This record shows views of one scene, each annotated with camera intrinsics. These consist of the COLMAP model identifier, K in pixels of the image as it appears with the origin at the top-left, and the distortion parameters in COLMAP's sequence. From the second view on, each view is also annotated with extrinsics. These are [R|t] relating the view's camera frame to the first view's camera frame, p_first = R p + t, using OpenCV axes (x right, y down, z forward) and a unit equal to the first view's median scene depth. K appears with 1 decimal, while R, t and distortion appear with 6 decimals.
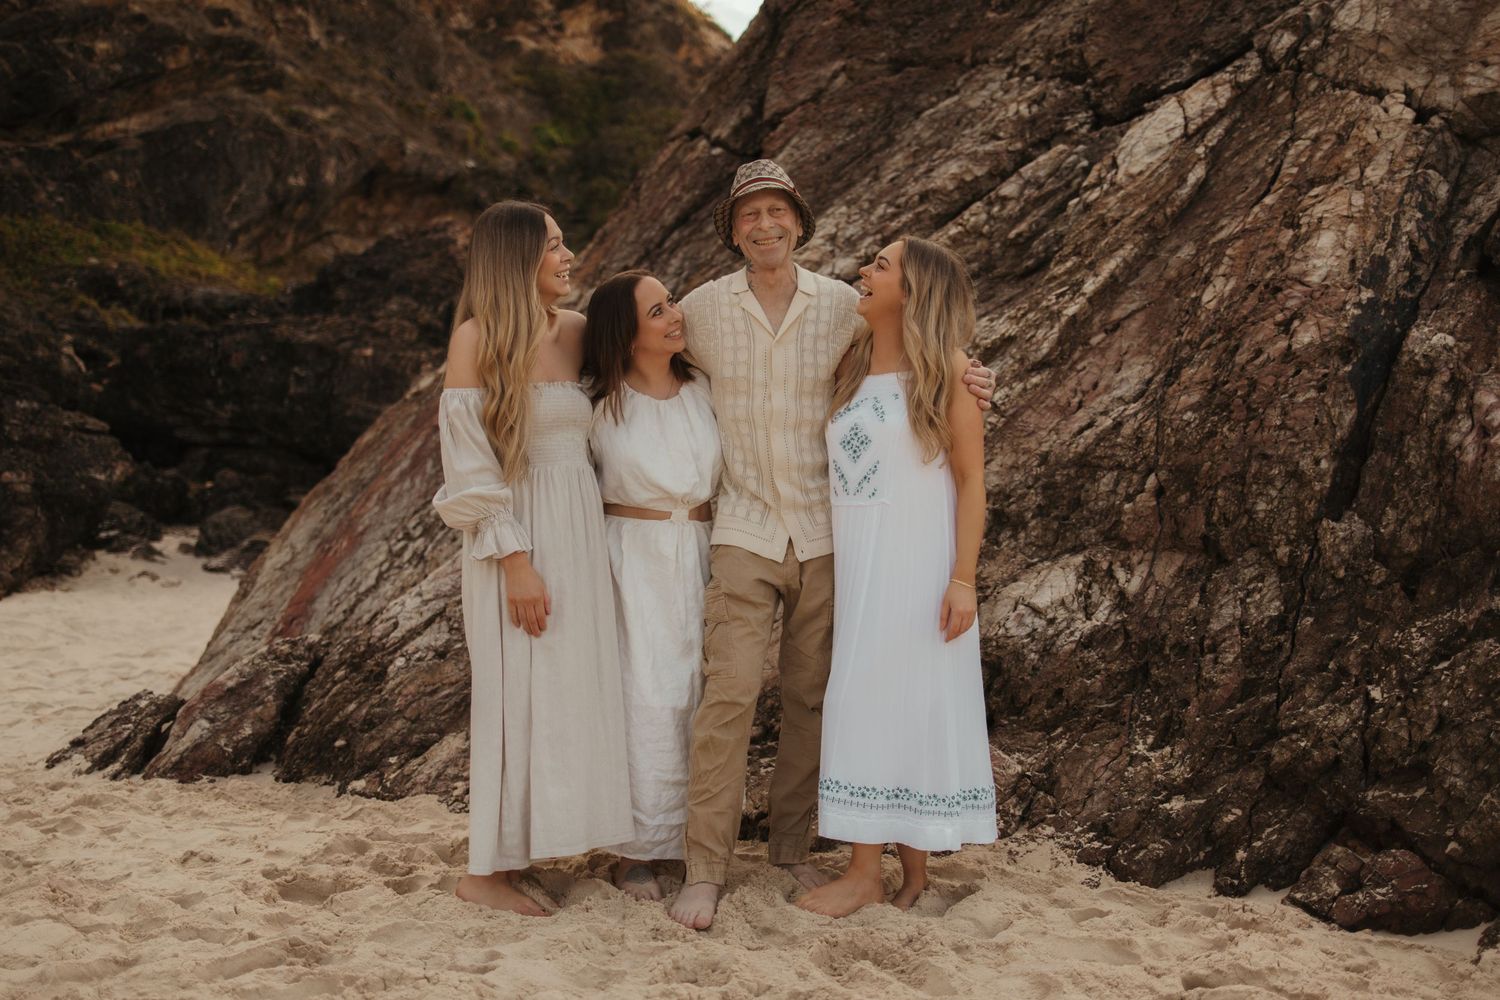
lens RADIAL K [[1501.0, 0, 750.0], [0, 1501.0, 500.0], [0, 0, 1]] dist [0.007958, -0.001660]
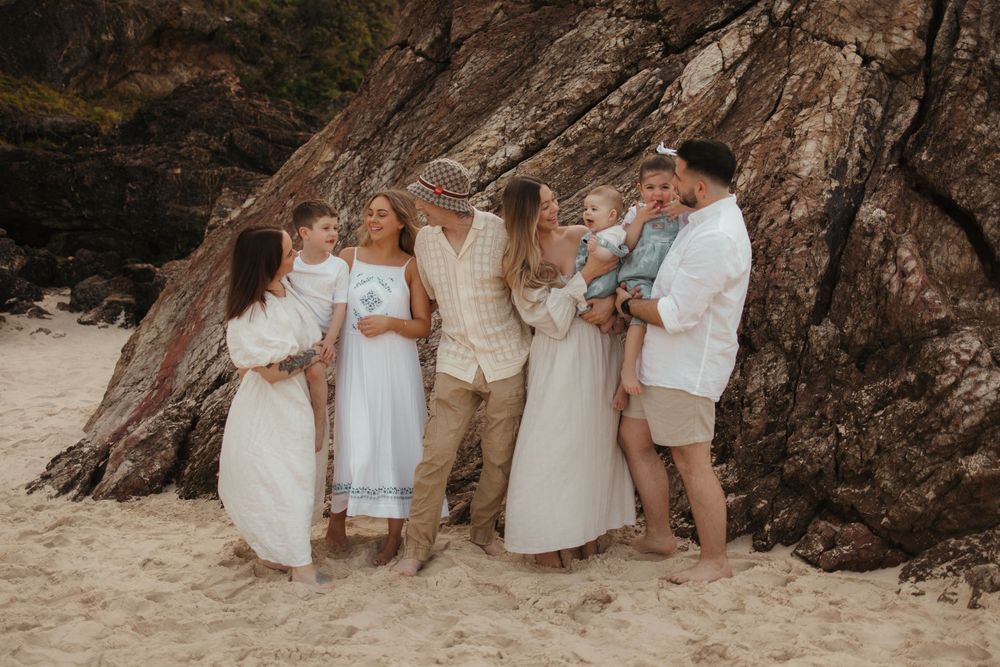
lens RADIAL K [[1000.7, 0, 500.0], [0, 1000.7, 333.5], [0, 0, 1]] dist [0.007958, -0.001660]
pose [[0.996345, -0.047697, 0.070857, -0.039684], [0.040009, 0.993538, 0.106216, -0.089566], [-0.075466, -0.102993, 0.991815, -0.077879]]
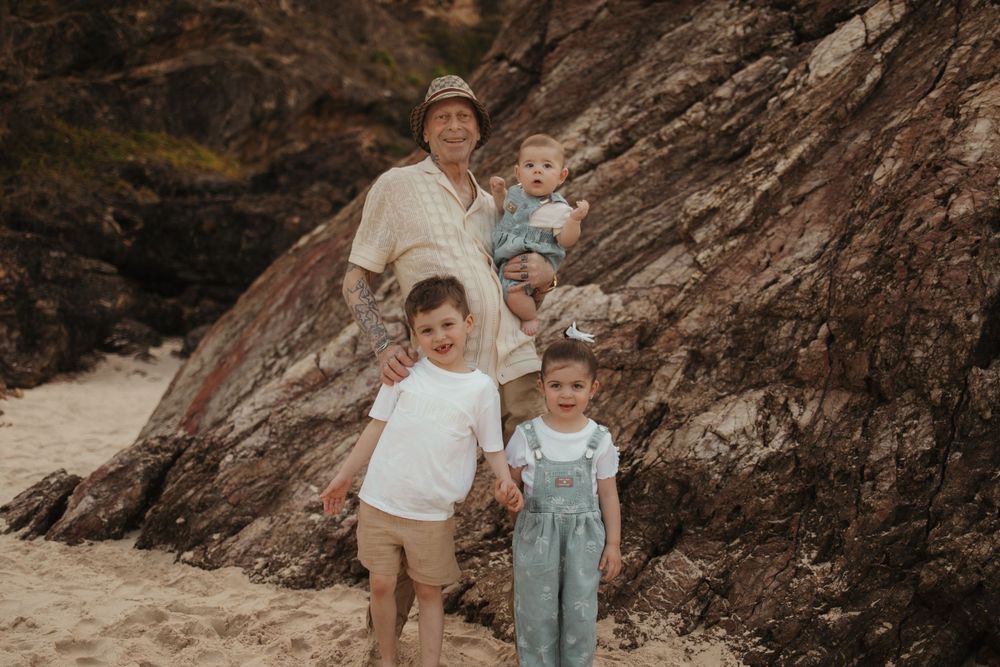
lens RADIAL K [[1000.7, 0, 500.0], [0, 1000.7, 333.5], [0, 0, 1]] dist [0.007958, -0.001660]
pose [[0.996307, 0.016735, -0.084217, 0.068246], [-0.015741, 0.999799, 0.012450, -0.013213], [0.084408, -0.011079, 0.996370, 0.164916]]
